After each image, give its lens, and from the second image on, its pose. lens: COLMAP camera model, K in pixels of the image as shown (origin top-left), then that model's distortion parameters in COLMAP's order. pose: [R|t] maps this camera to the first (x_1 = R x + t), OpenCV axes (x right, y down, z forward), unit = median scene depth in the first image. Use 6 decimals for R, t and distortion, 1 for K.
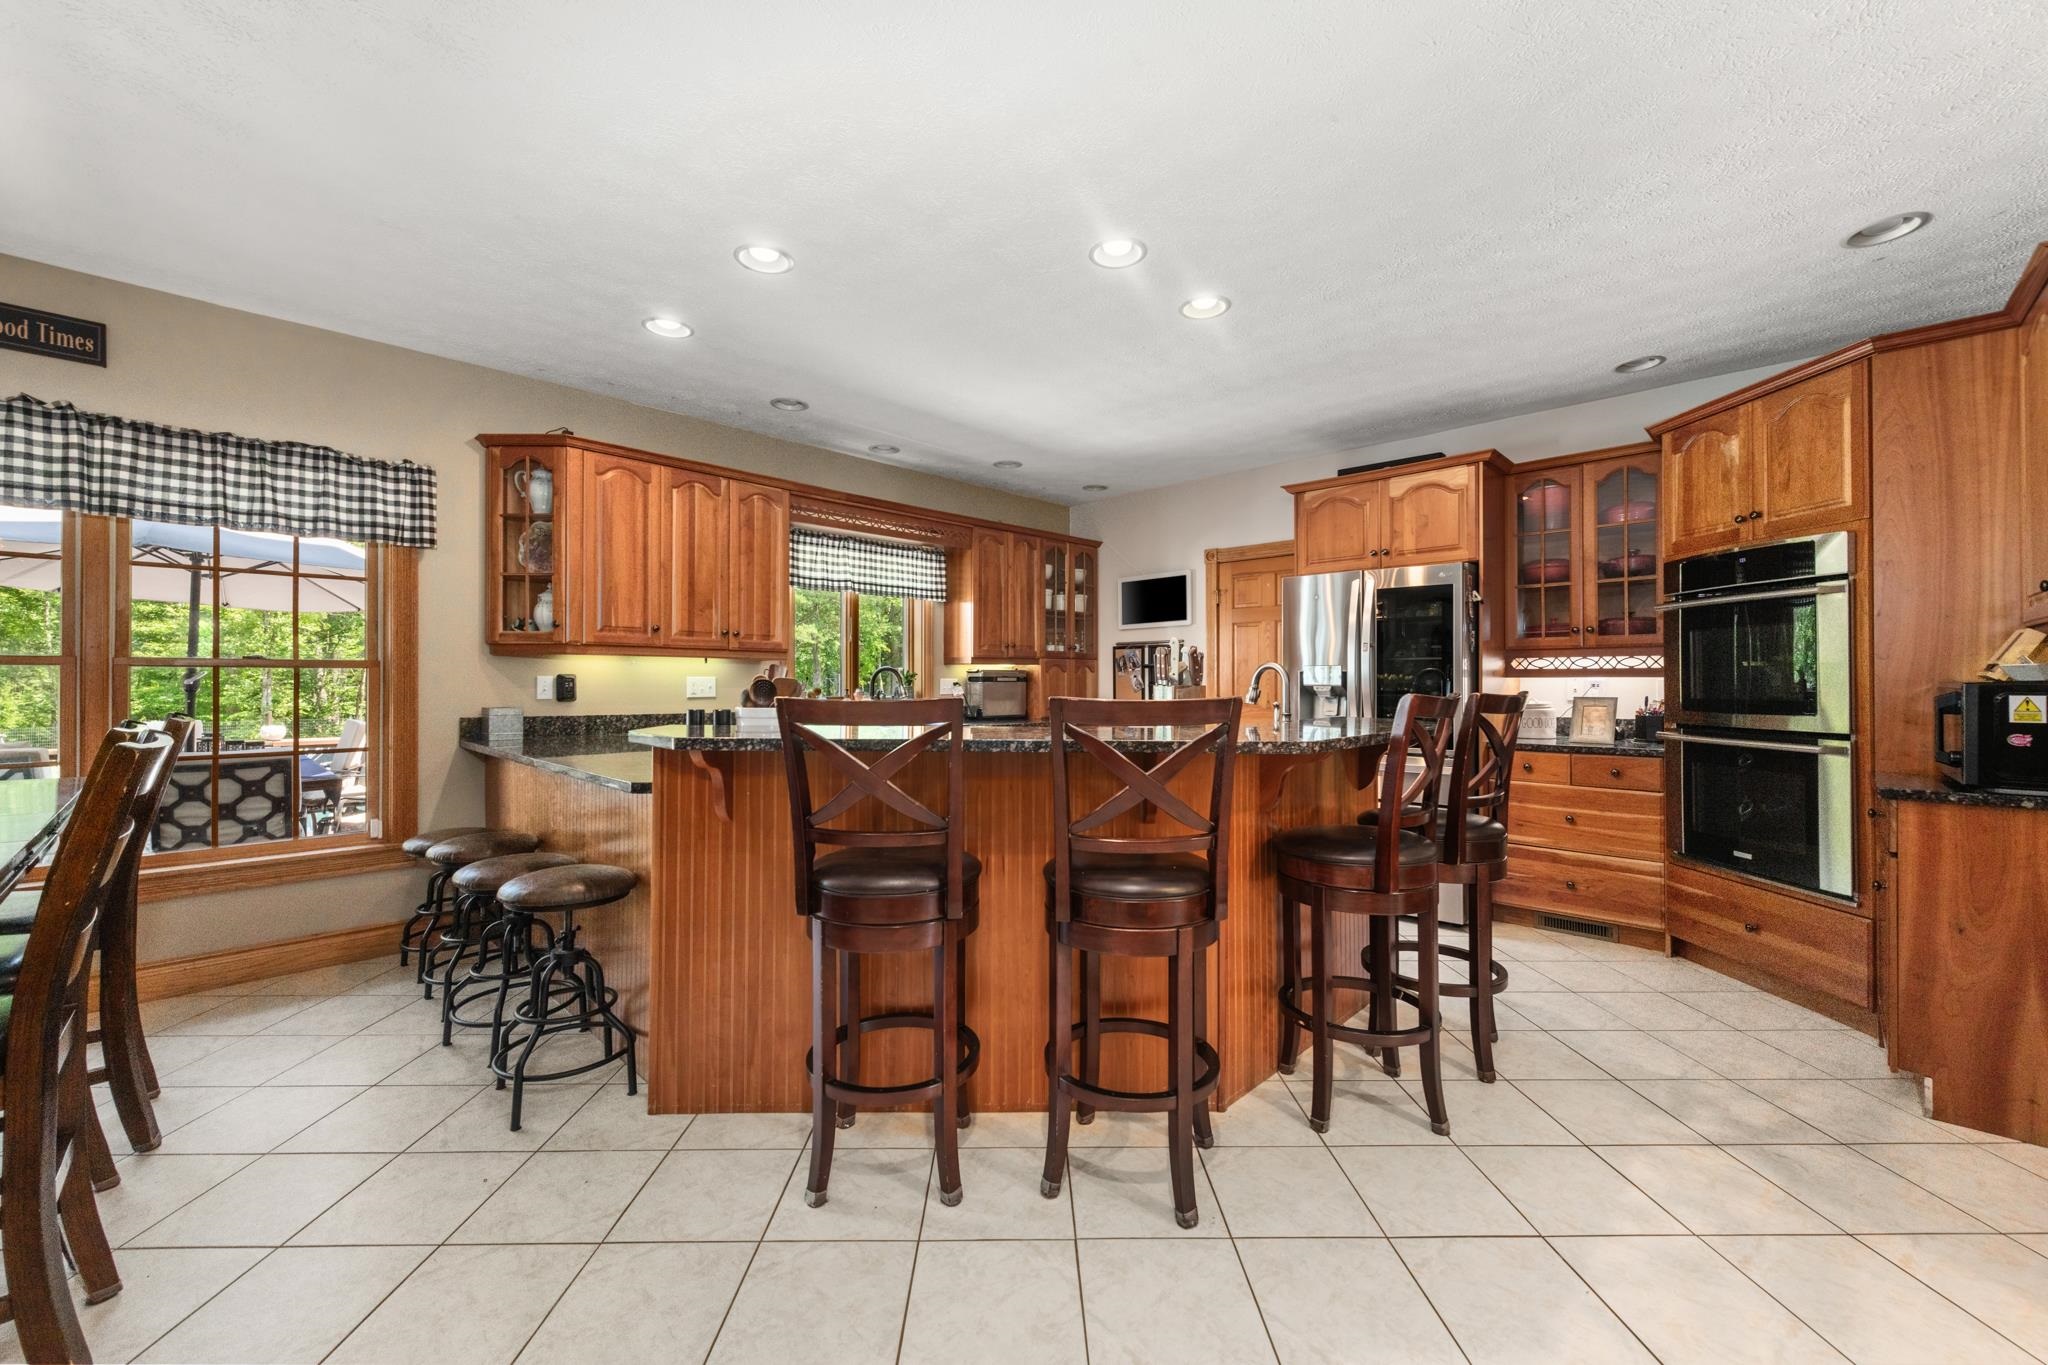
lens RADIAL K [[794.4, 0, 1035.0], [0, 794.4, 675.9], [0, 0, 1]] dist [0.012991, -0.006833]
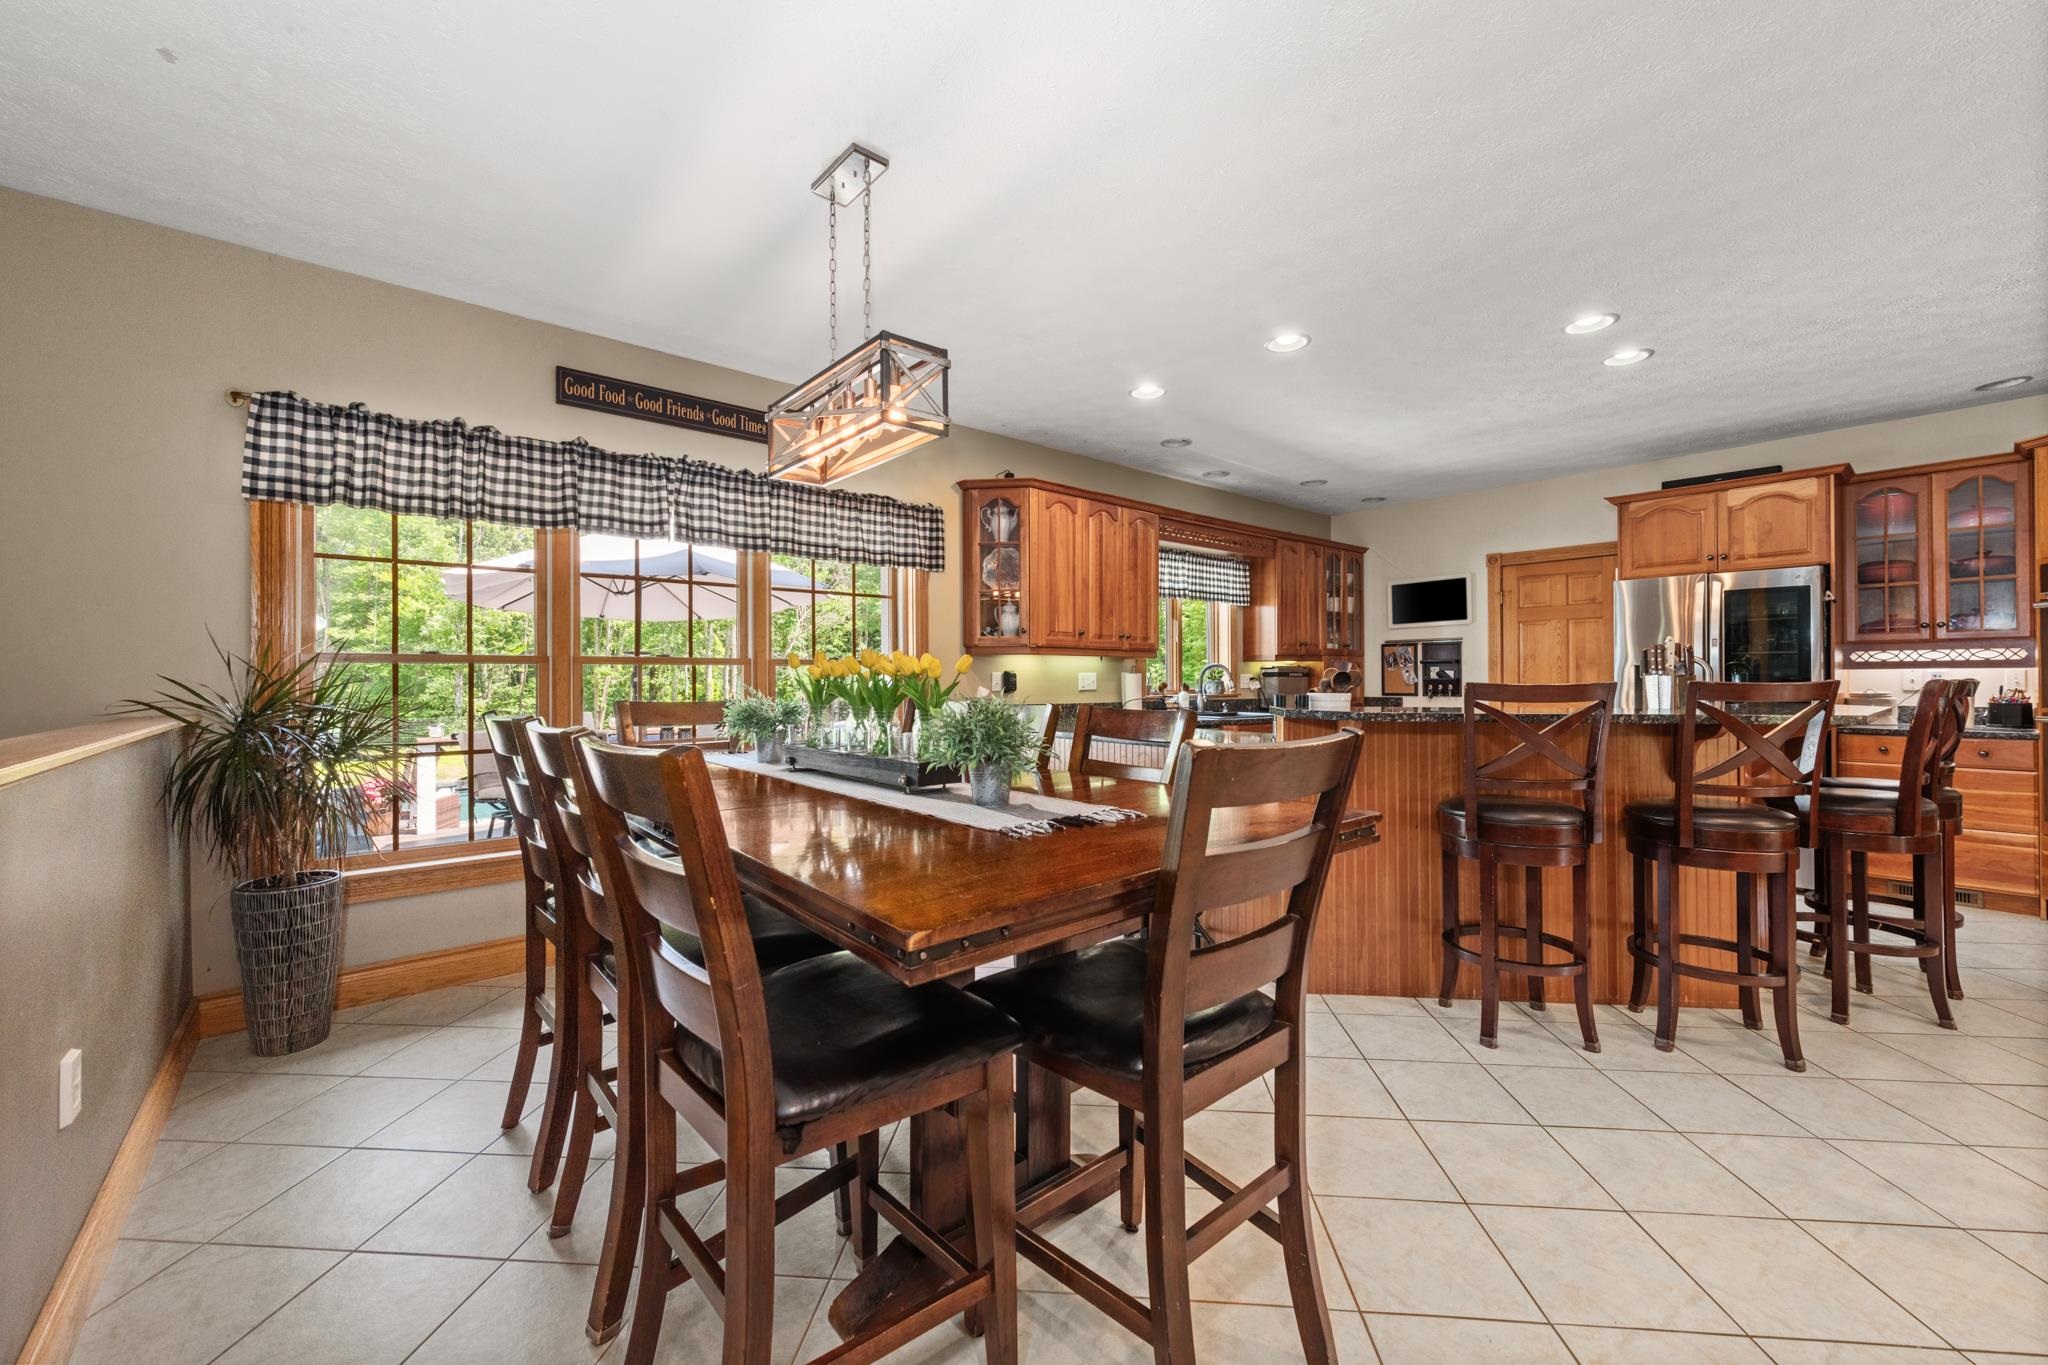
lens RADIAL K [[817.6, 0, 974.8], [0, 817.6, 675.3], [0, 0, 1]] dist [-0.000726, -0.000360]
pose [[0.994128, -0.005350, -0.108076, -0.471256], [0.005329, 0.999986, -0.000481, 0.004610], [0.108077, -0.000098, 0.994142, -0.240353]]
